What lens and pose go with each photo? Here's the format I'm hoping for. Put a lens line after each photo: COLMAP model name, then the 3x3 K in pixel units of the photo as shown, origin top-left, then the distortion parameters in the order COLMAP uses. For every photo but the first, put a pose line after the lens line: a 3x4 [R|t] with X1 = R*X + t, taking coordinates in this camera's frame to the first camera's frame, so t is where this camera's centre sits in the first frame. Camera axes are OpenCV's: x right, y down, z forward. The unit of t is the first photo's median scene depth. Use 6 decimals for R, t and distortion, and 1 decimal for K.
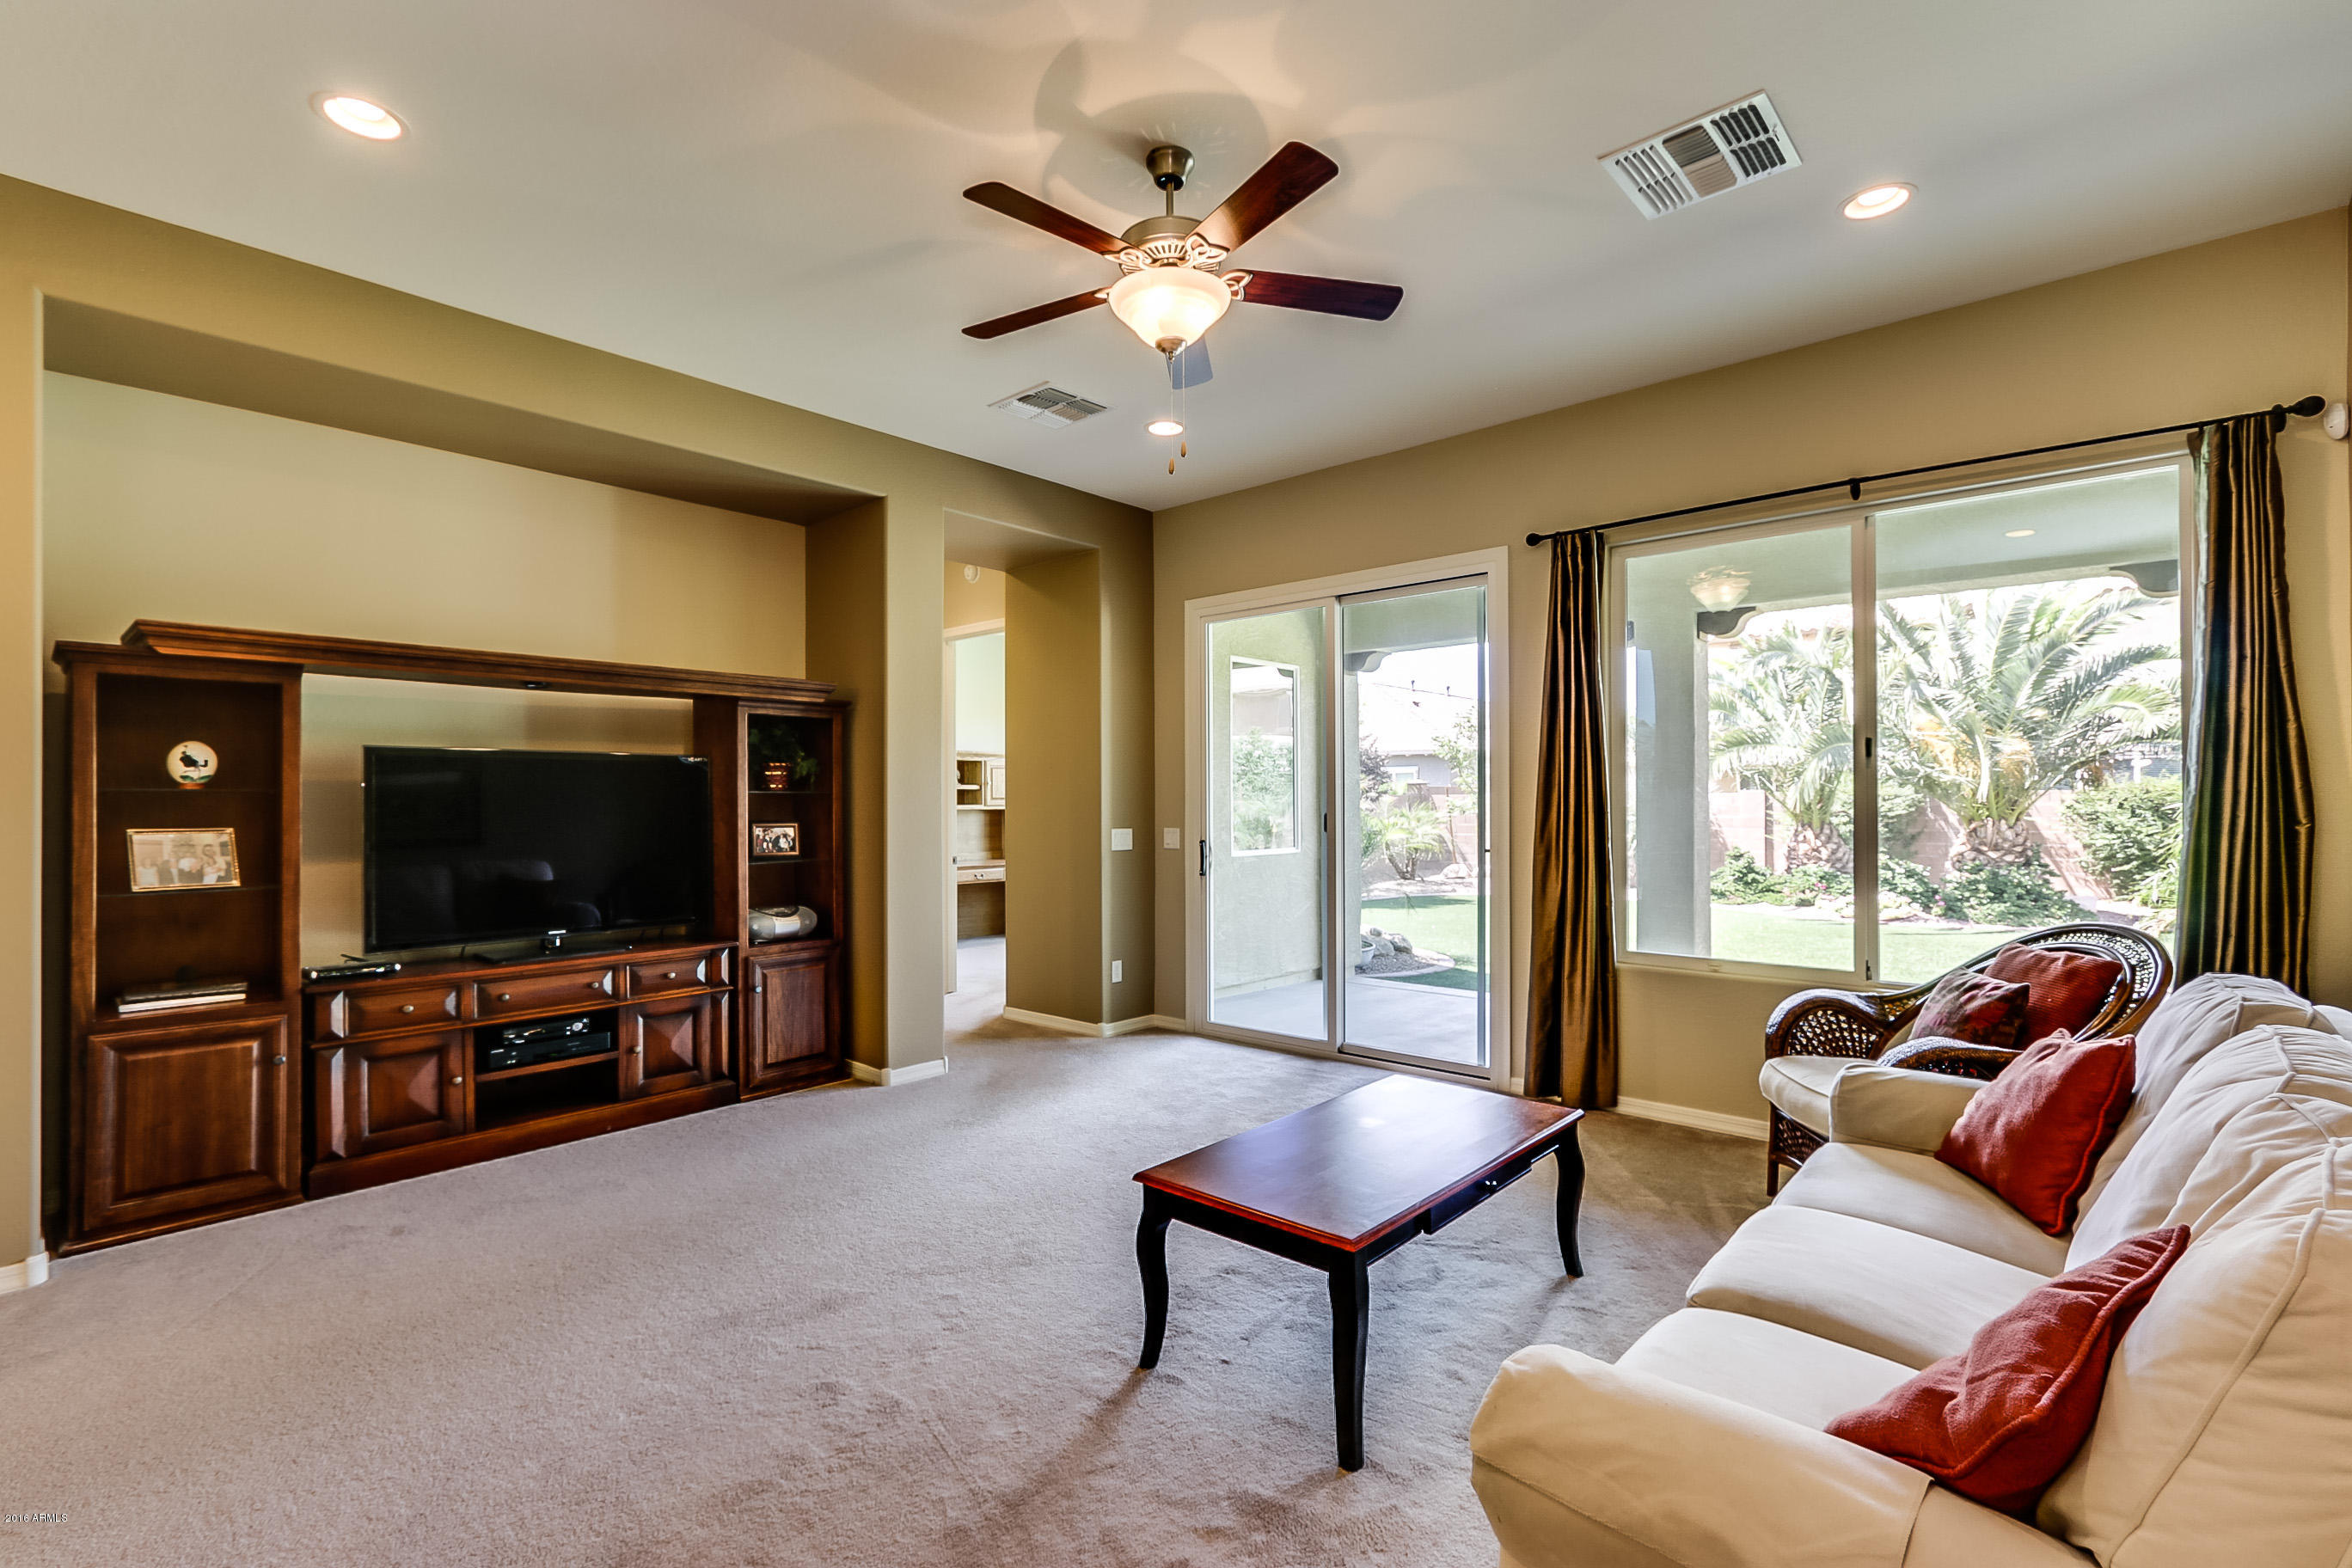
lens RADIAL K [[1081.8, 0, 1161.1], [0, 1081.8, 791.7], [0, 0, 1]] dist [-0.001070, 0.003314]
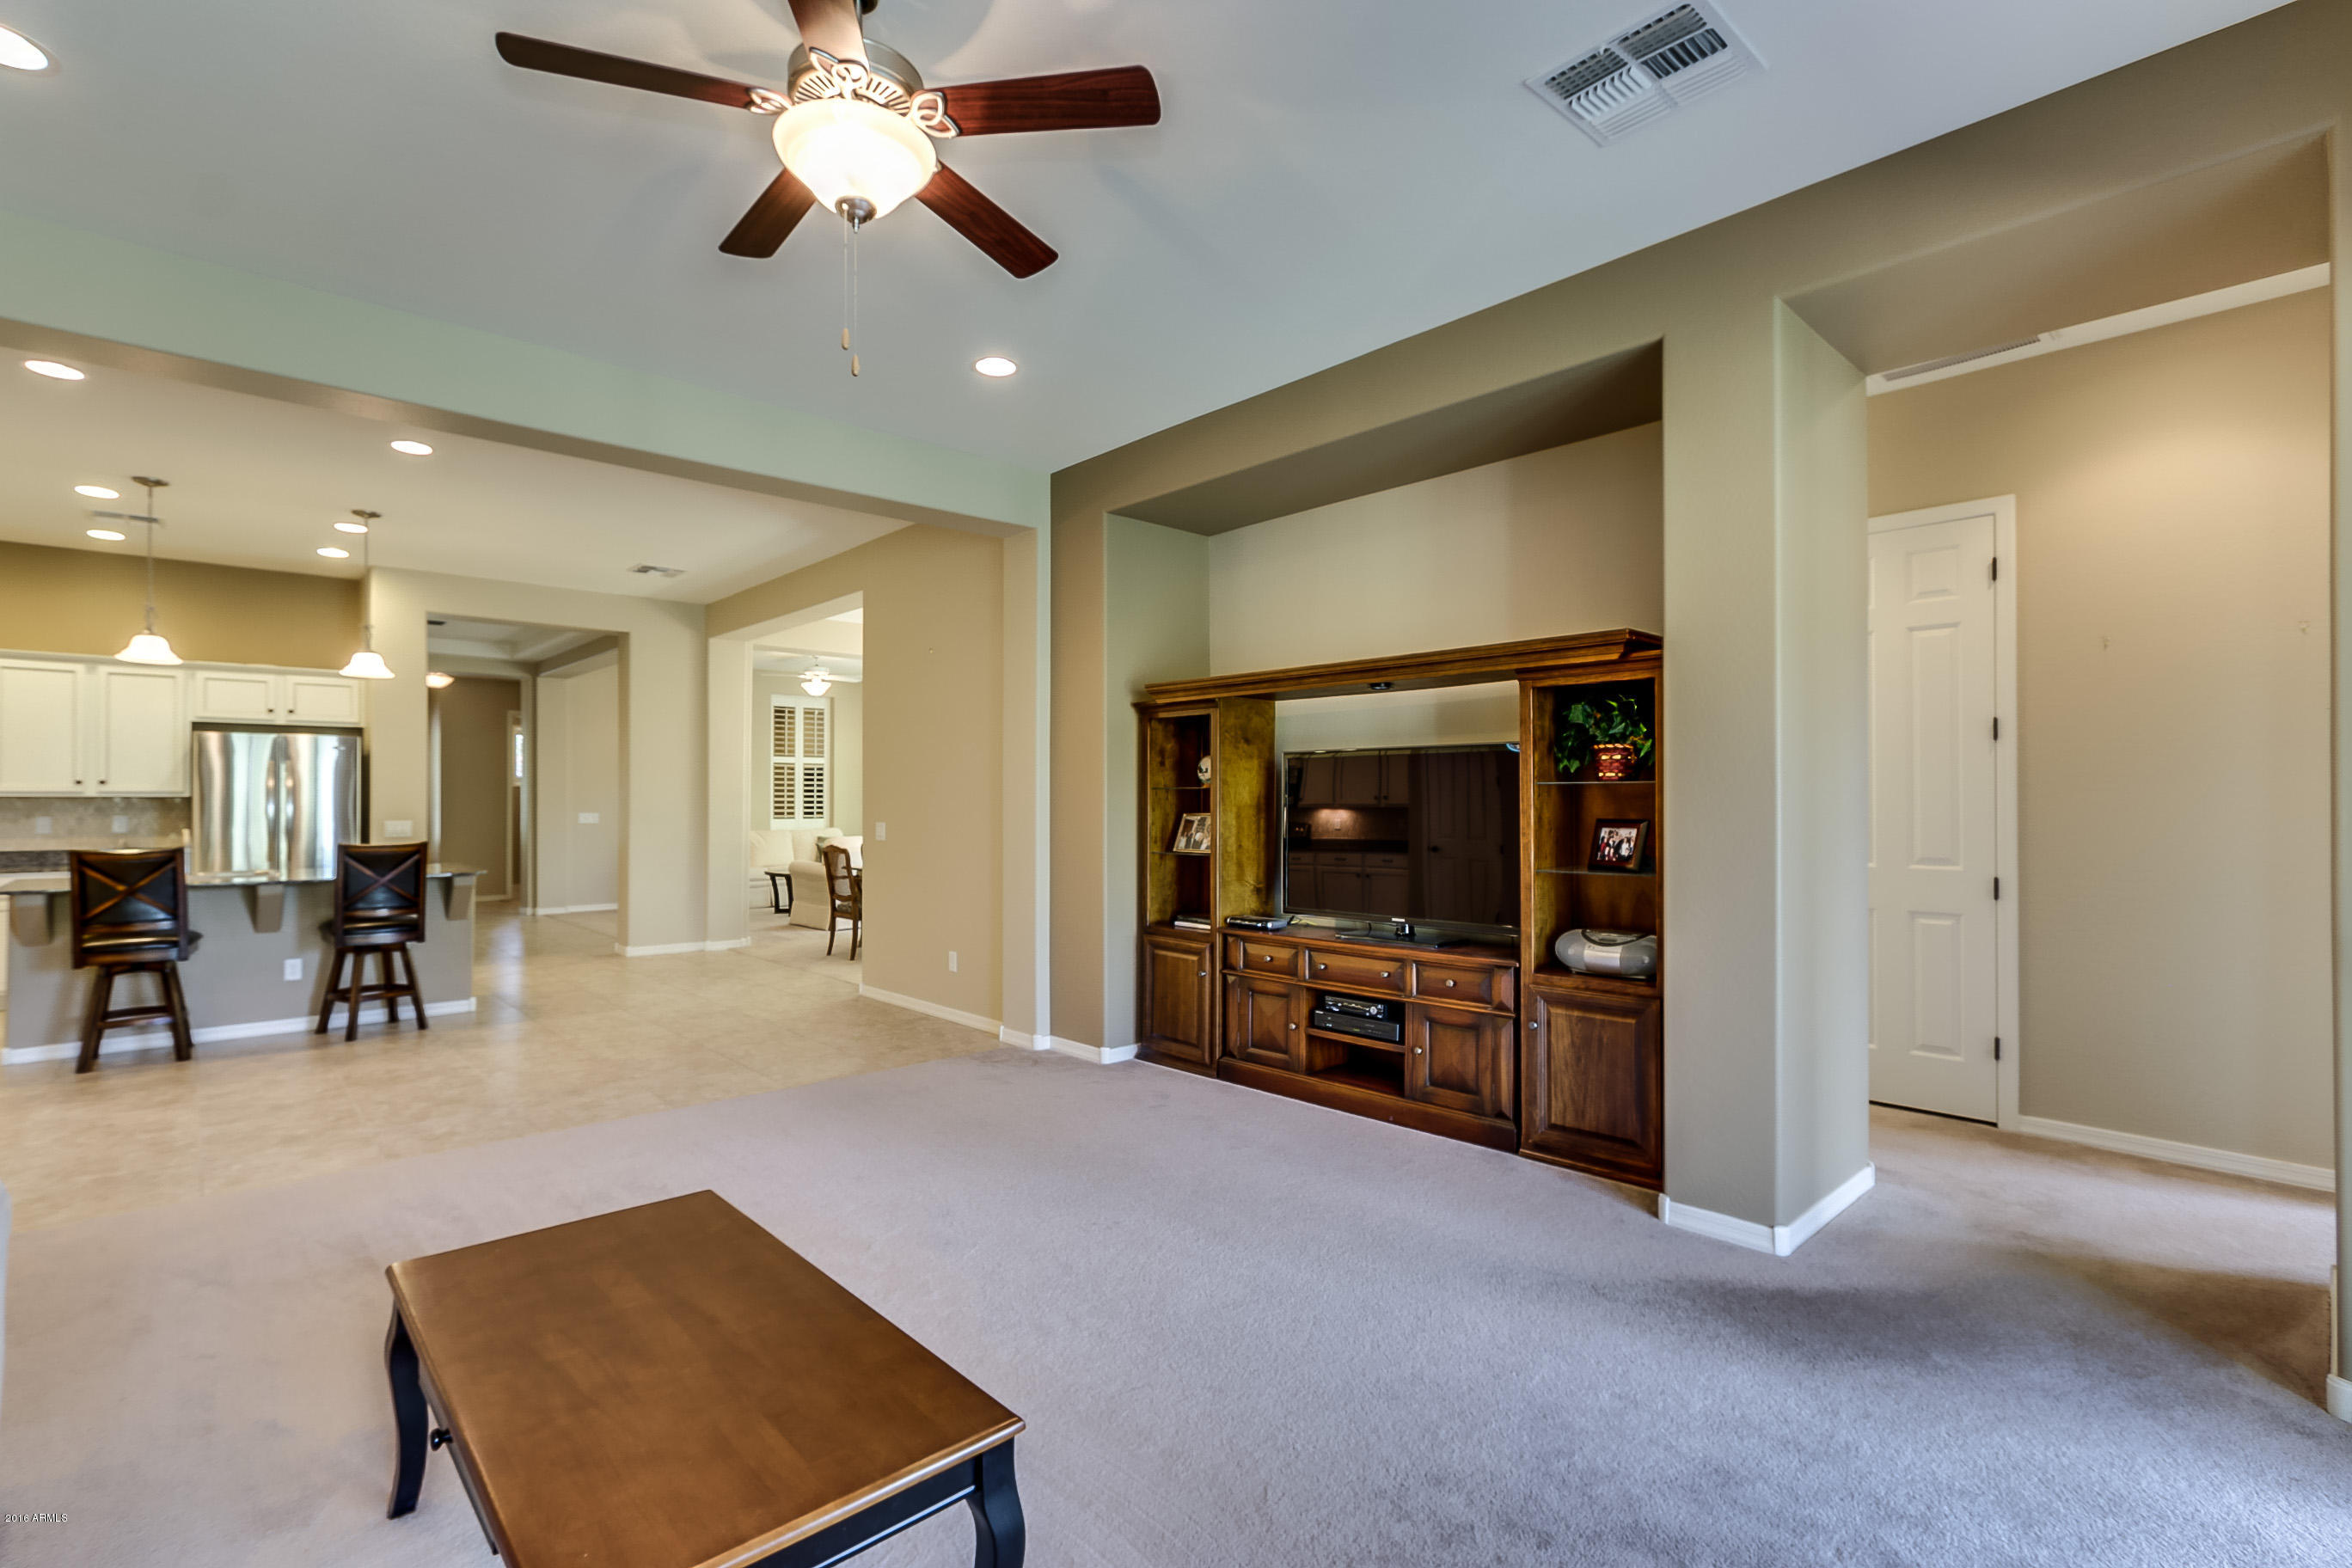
lens RADIAL K [[1081.8, 0, 1153.2], [0, 1081.8, 795.0], [0, 0, 1]] dist [-0.001070, 0.003314]
pose [[-0.099377, -0.004941, -0.995038, 0.496503], [0.006039, 0.999966, -0.005569, 0.013314], [0.995031, -0.006563, -0.099344, 0.849272]]
